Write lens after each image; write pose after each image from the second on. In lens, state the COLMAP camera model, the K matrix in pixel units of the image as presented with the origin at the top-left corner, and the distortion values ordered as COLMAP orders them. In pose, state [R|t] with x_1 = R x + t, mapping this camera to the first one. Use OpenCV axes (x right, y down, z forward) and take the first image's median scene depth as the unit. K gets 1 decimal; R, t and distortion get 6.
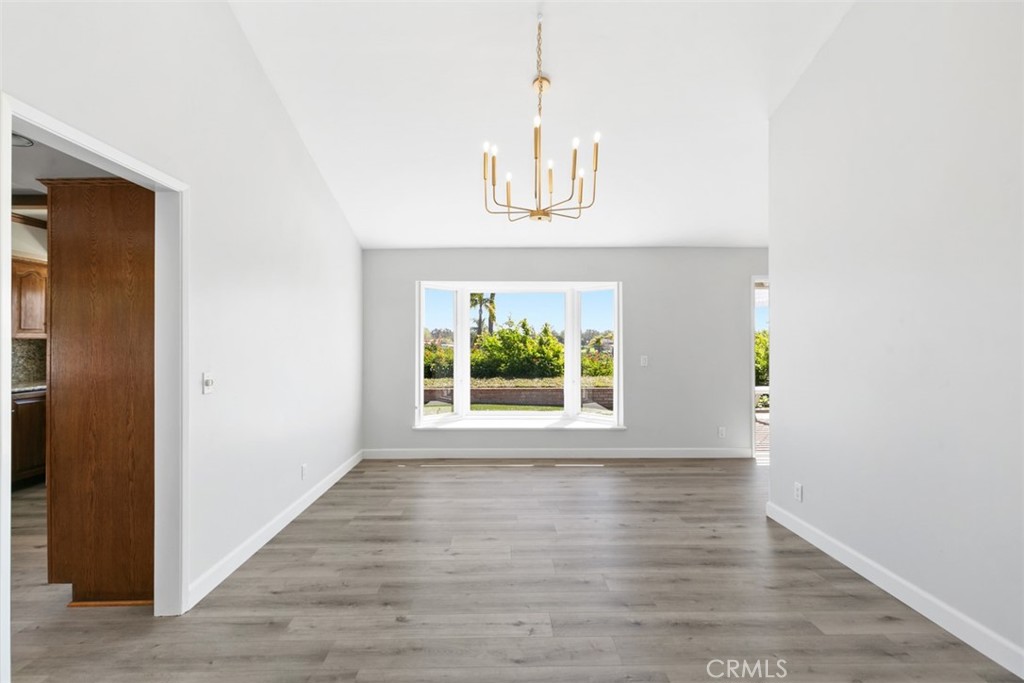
lens RADIAL K [[459.7, 0, 512.0], [0, 459.7, 341.5], [0, 0, 1]] dist [0.000769, 0.000514]
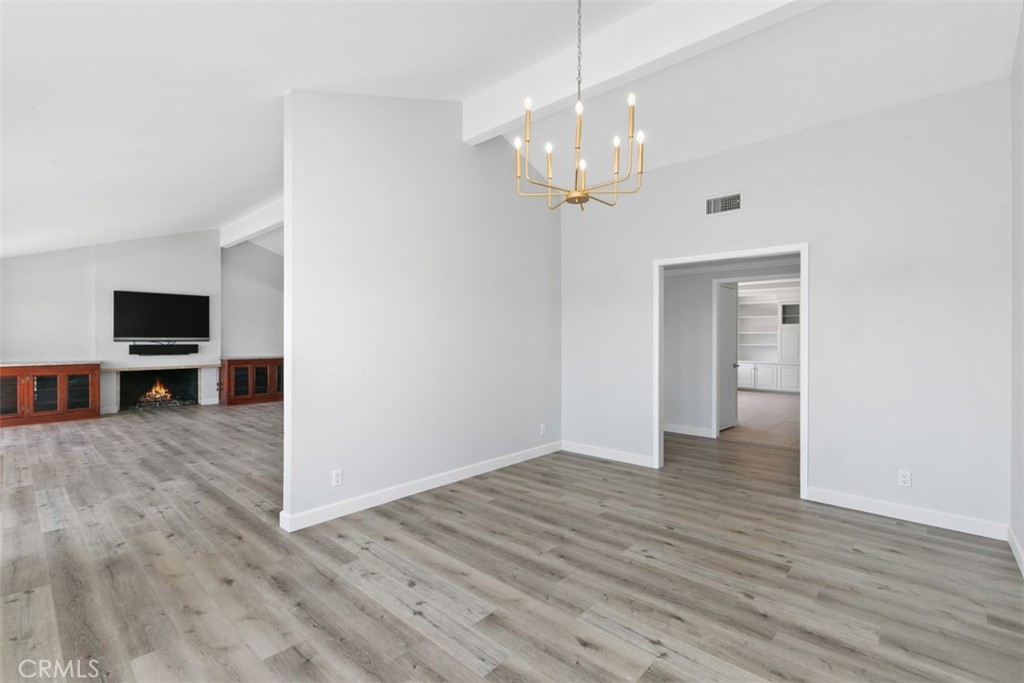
lens RADIAL K [[459.7, 0, 512.0], [0, 459.7, 341.5], [0, 0, 1]] dist [0.000769, 0.000514]
pose [[-0.726352, -0.005267, 0.687303, -0.503705], [-0.004499, 0.999986, 0.002908, 0.011323], [-0.687308, -0.000980, -0.726365, 1.893140]]
